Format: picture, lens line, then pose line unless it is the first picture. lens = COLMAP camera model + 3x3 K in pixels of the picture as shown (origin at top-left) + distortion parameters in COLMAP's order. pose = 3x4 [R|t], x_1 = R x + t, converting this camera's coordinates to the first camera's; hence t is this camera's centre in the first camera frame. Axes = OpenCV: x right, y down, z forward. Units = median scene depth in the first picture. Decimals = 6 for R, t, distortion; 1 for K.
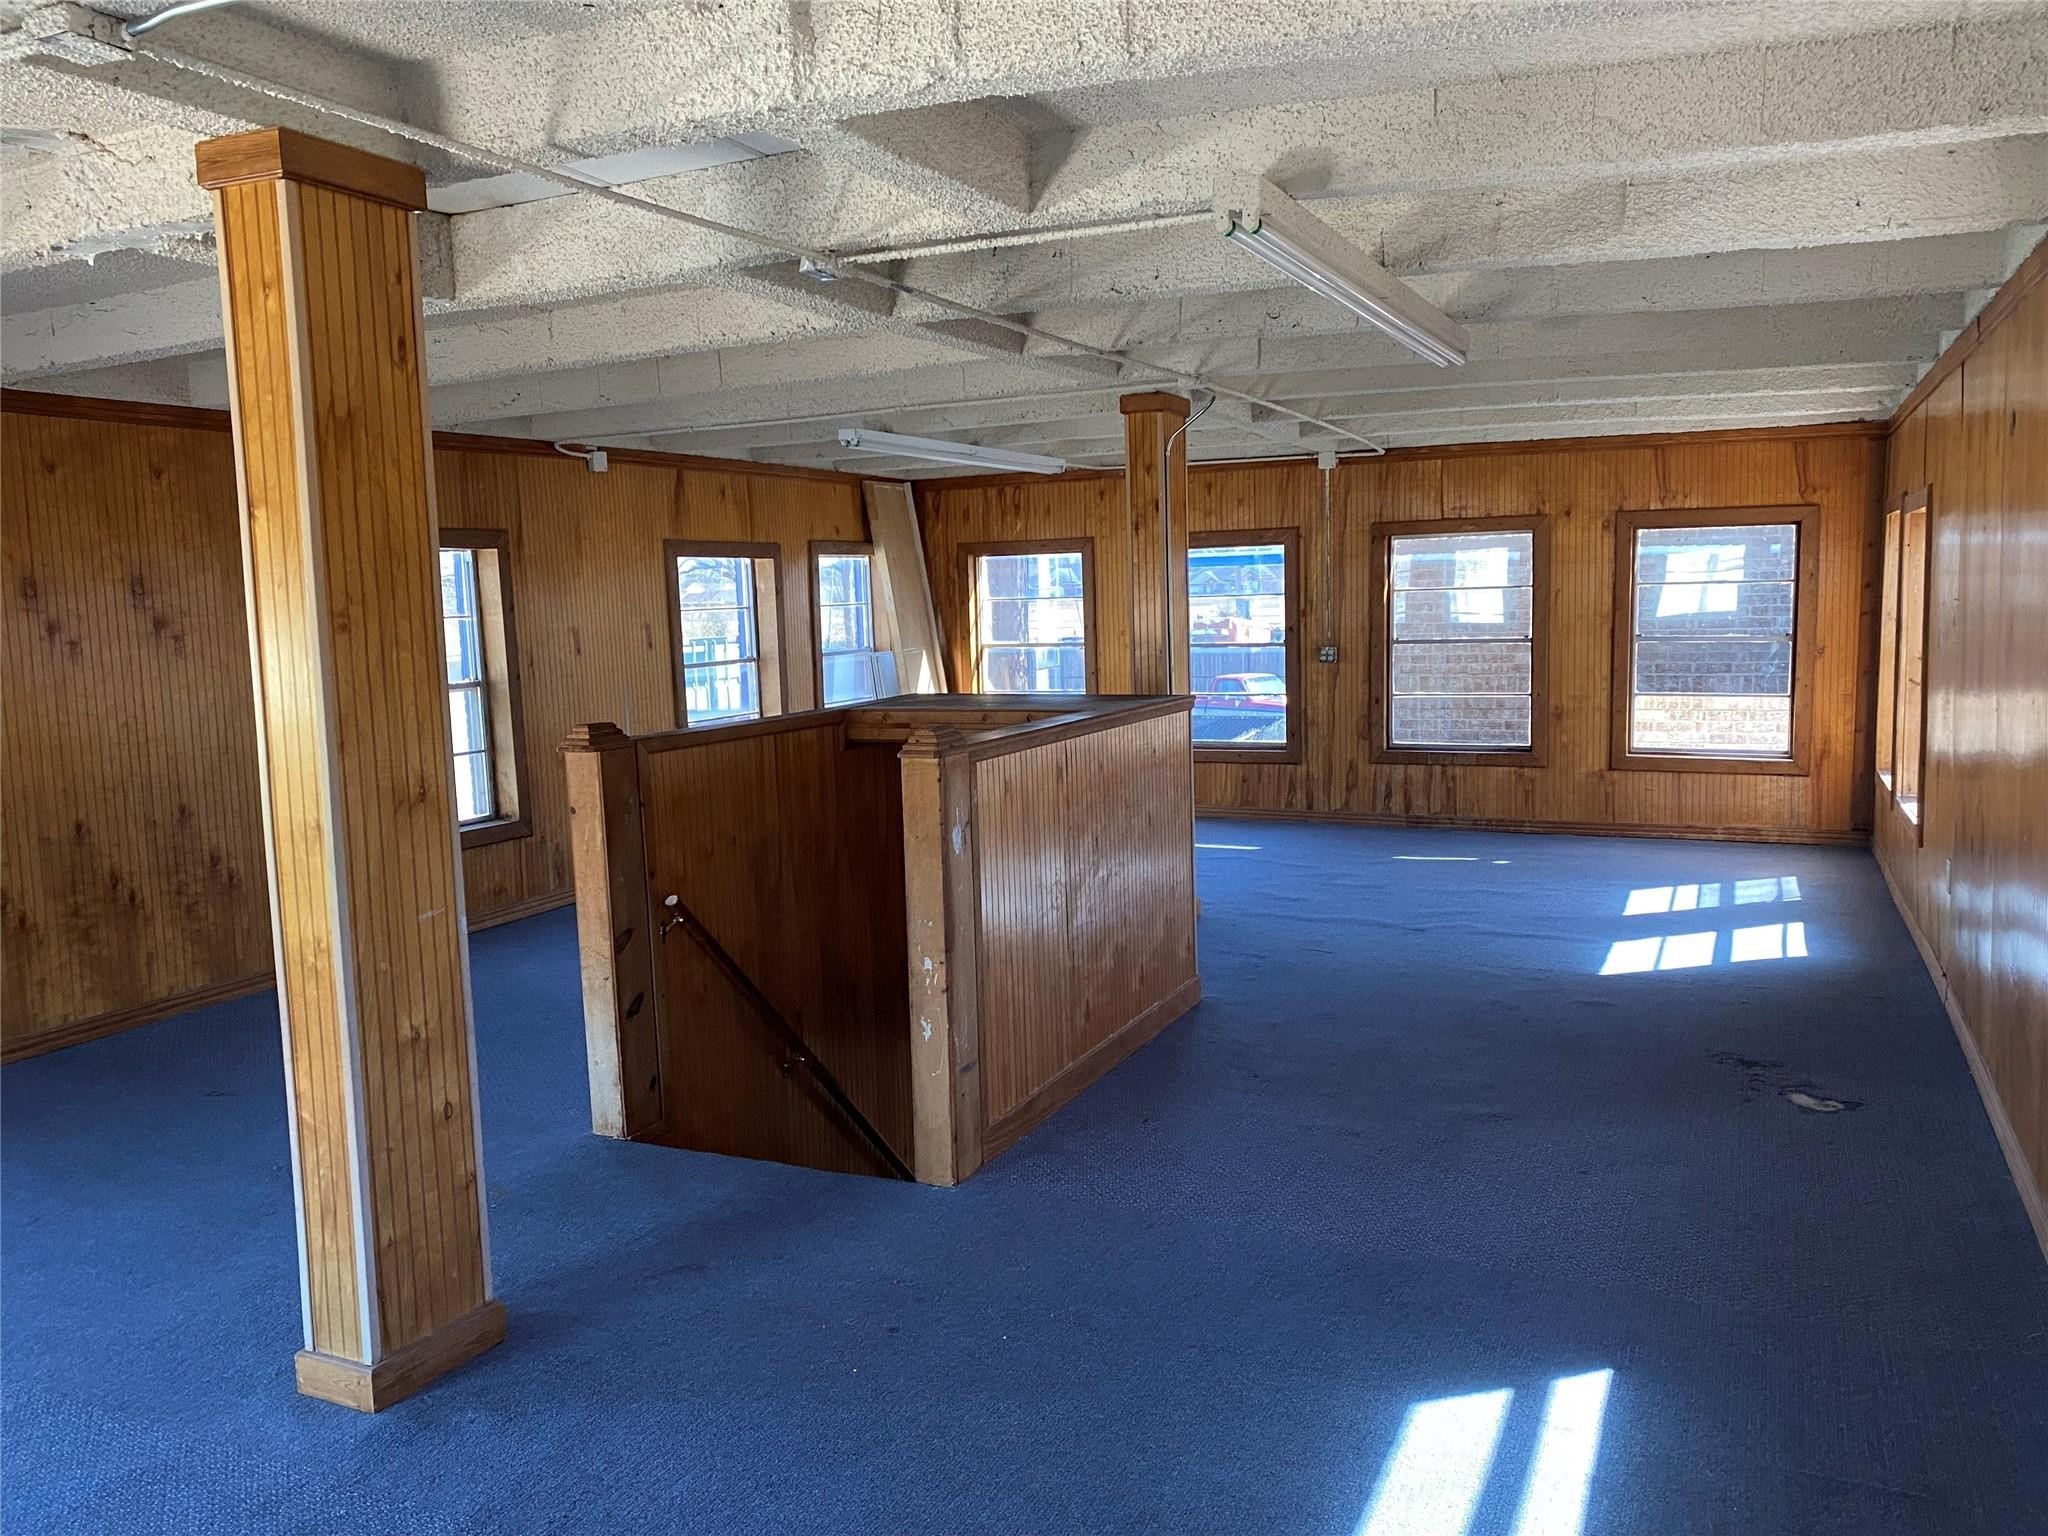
lens RADIAL K [[1562.4, 0, 1016.9], [0, 1562.4, 771.5], [0, 0, 1]] dist [0.043658, -0.037718]
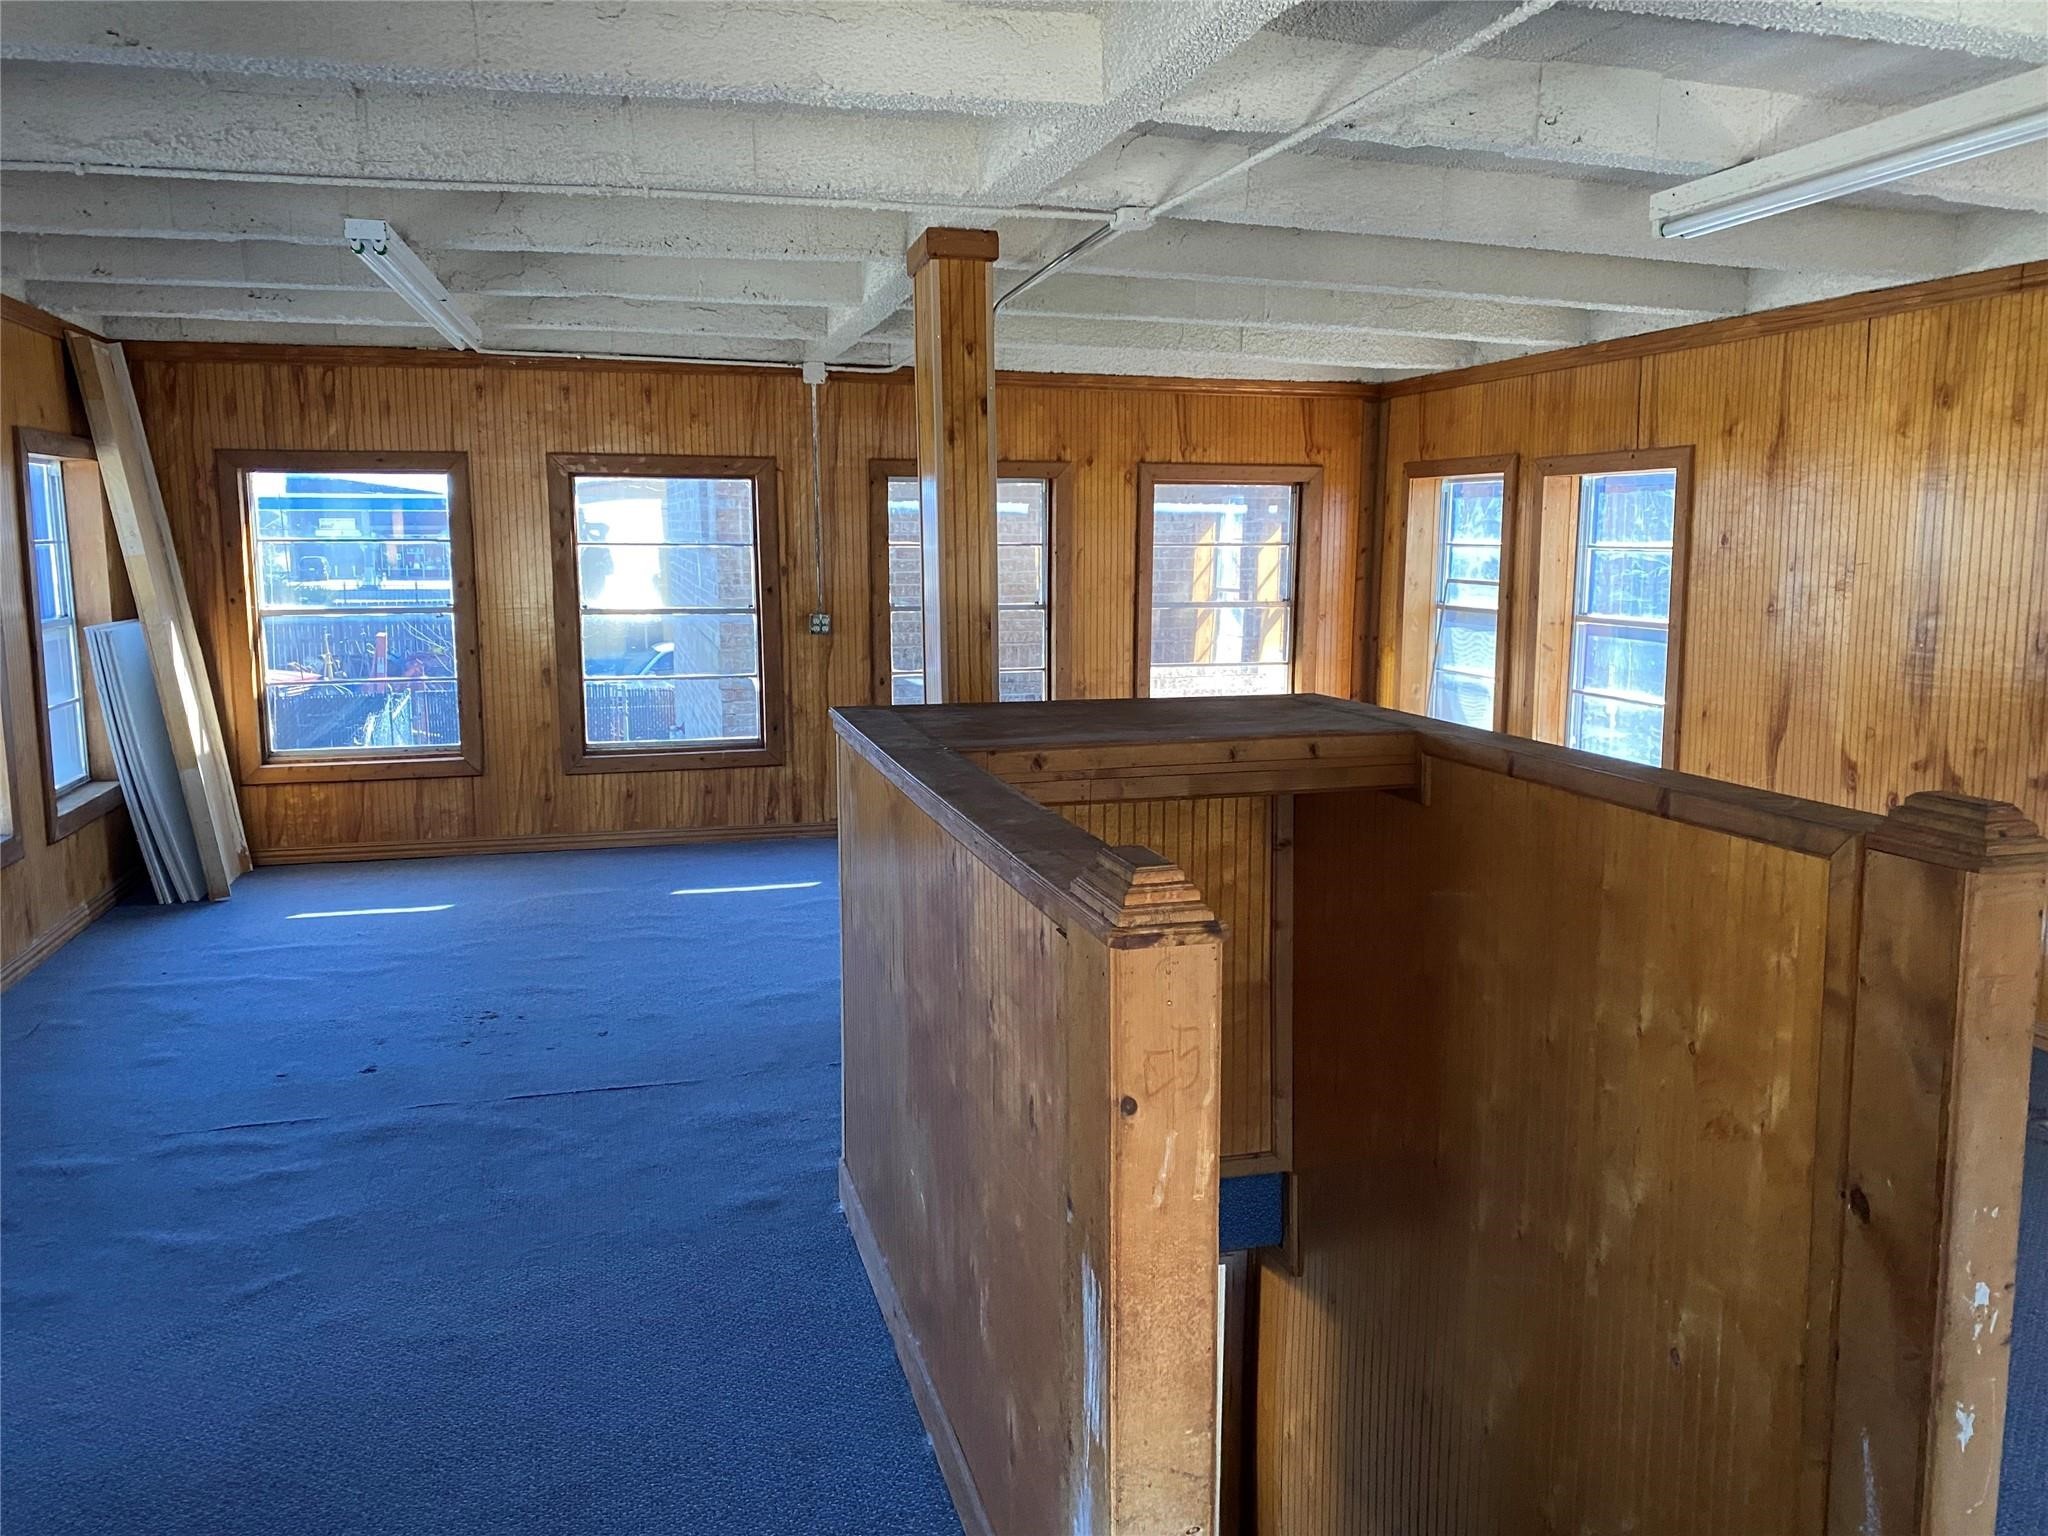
lens RADIAL K [[1562.4, 0, 1035.3], [0, 1562.4, 777.5], [0, 0, 1]] dist [0.043658, -0.037718]
pose [[0.751614, -0.073040, 0.655547, -0.250949], [0.054296, 0.997328, 0.048867, -0.032095], [-0.657364, -0.001136, 0.753572, 0.356768]]
